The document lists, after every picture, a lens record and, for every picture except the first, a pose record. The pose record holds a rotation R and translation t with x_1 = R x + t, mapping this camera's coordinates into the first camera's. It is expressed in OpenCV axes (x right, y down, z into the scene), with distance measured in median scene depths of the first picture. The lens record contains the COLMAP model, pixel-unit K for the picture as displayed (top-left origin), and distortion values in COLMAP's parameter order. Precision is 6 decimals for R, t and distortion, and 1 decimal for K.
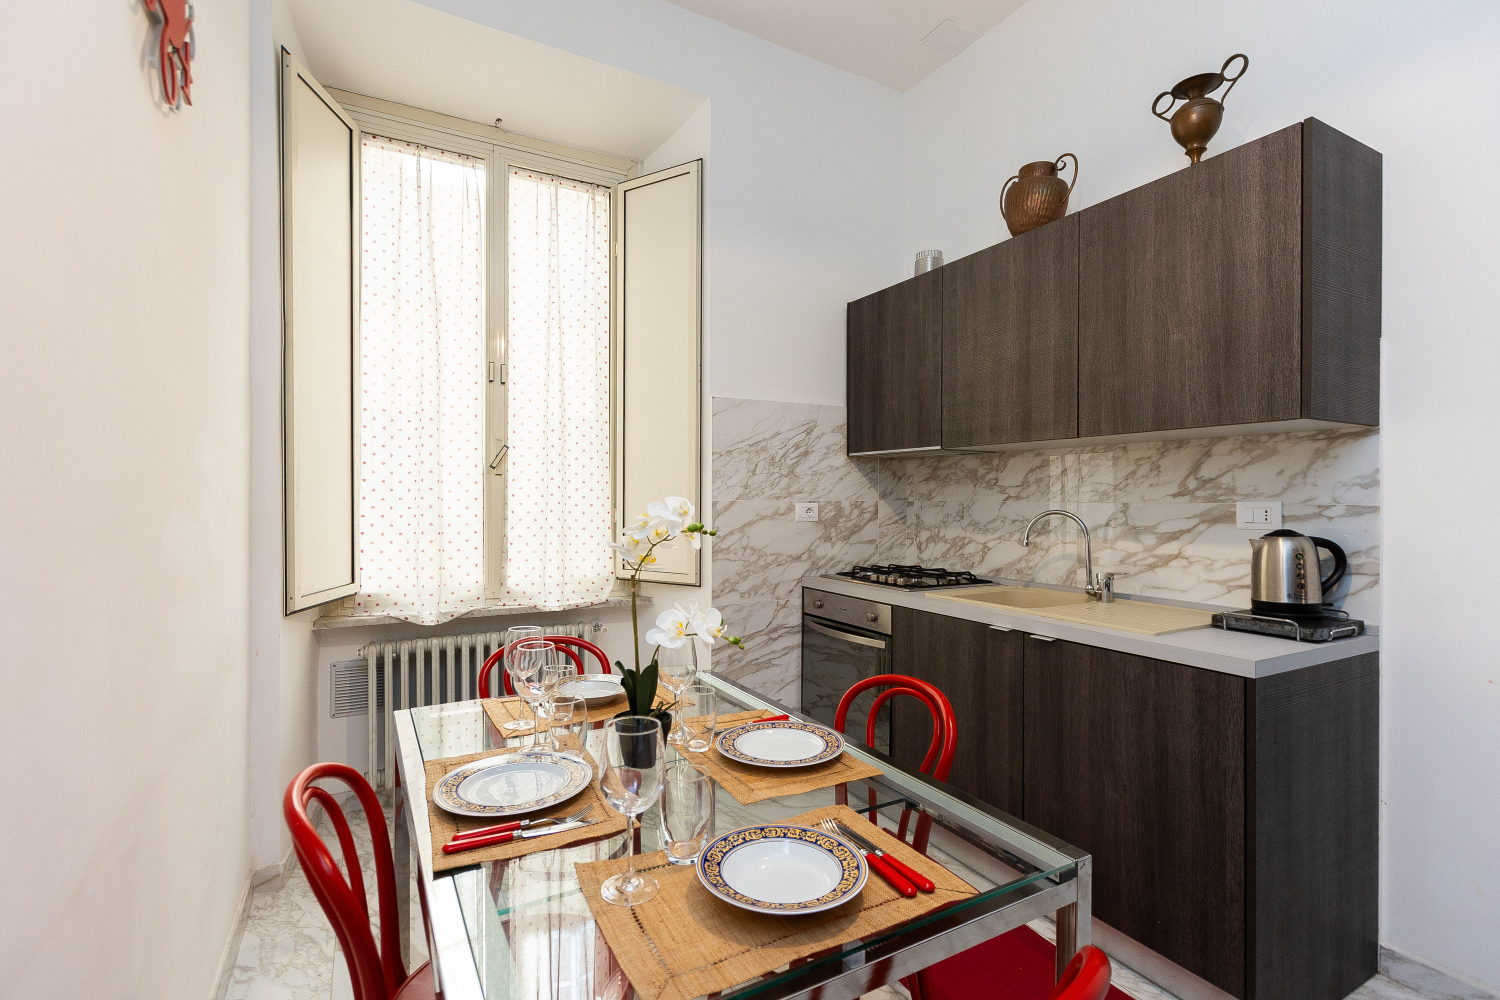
lens RADIAL K [[679.5, 0, 744.7], [0, 679.5, 499.1], [0, 0, 1]] dist [0.012032, -0.005696]
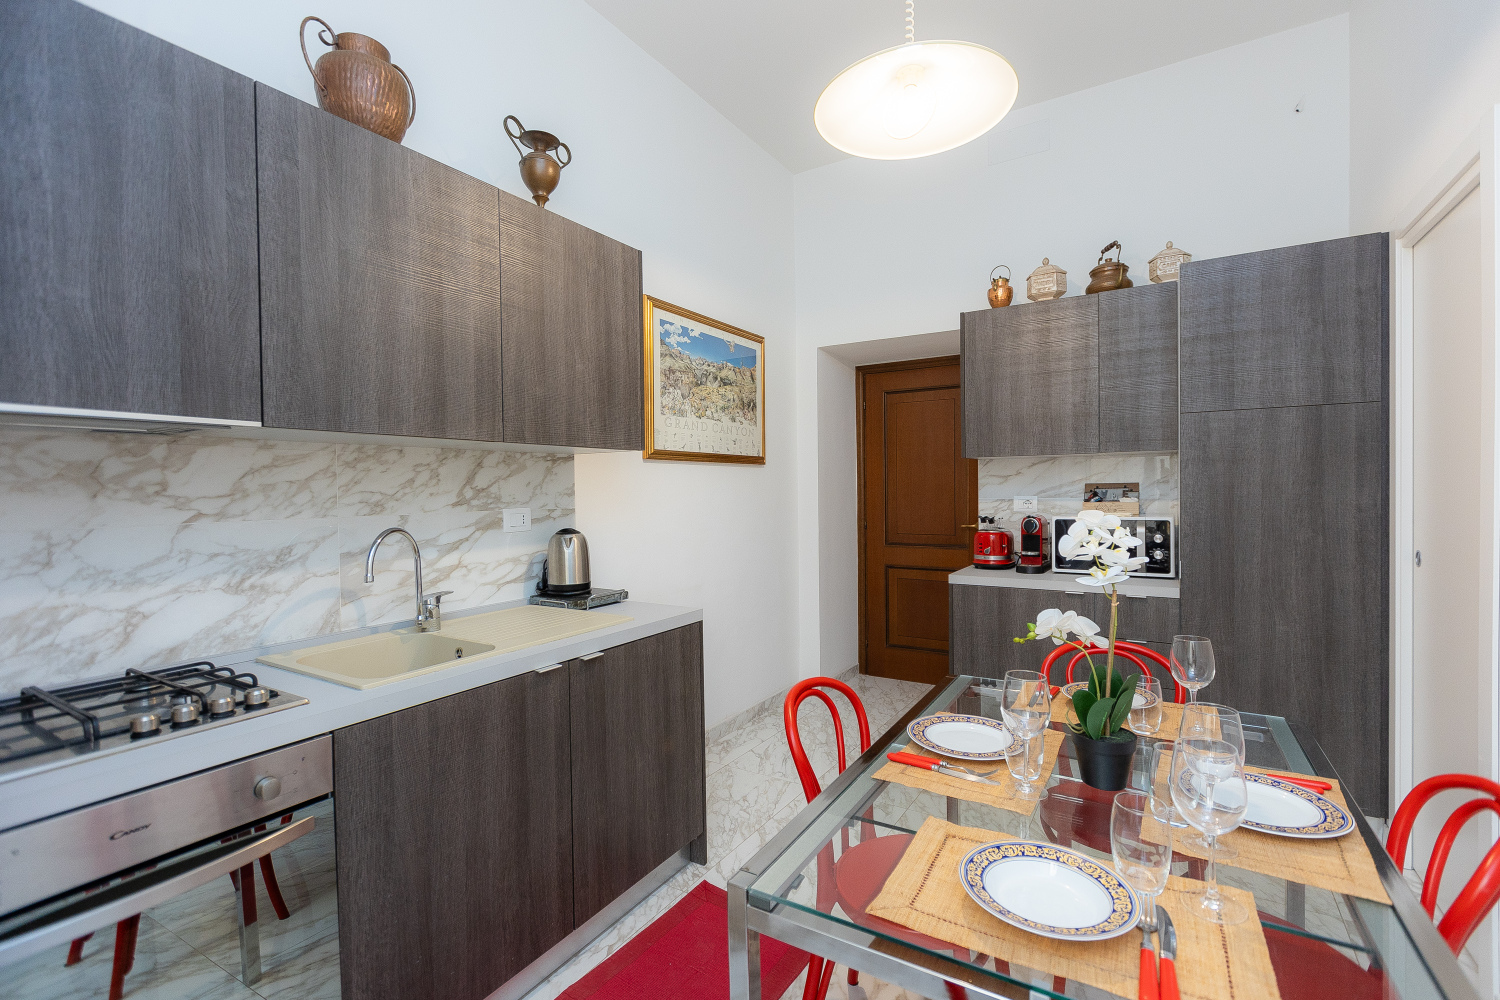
lens RADIAL K [[679.5, 0, 764.4], [0, 679.5, 499.5], [0, 0, 1]] dist [0.012032, -0.005696]
pose [[-0.509185, -0.012726, 0.860563, -0.424147], [0.012167, 0.999684, 0.021983, -0.028183], [-0.860571, 0.021664, -0.508869, 1.074063]]
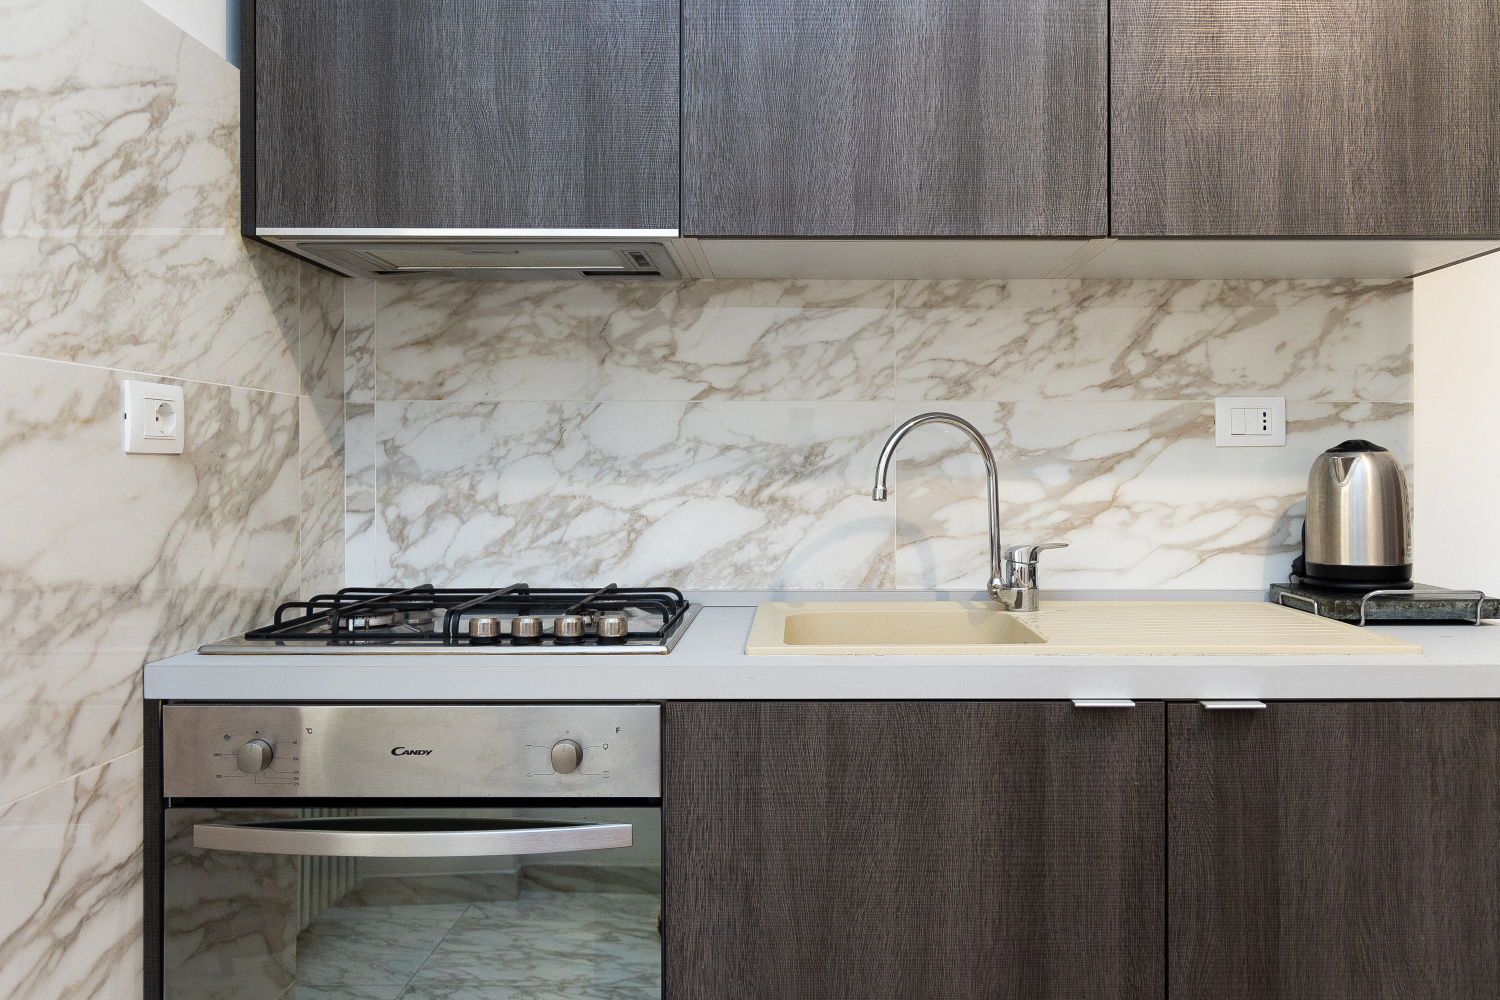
lens RADIAL K [[1184.2, 0, 776.0], [0, 1184.2, 471.6], [0, 0, 1]] dist [-0.000383, -0.005453]
pose [[0.484760, -0.005460, 0.874630, -0.258759], [0.003403, 0.999985, 0.004357, 0.052110], [-0.874641, 0.000865, 0.484771, 0.756582]]
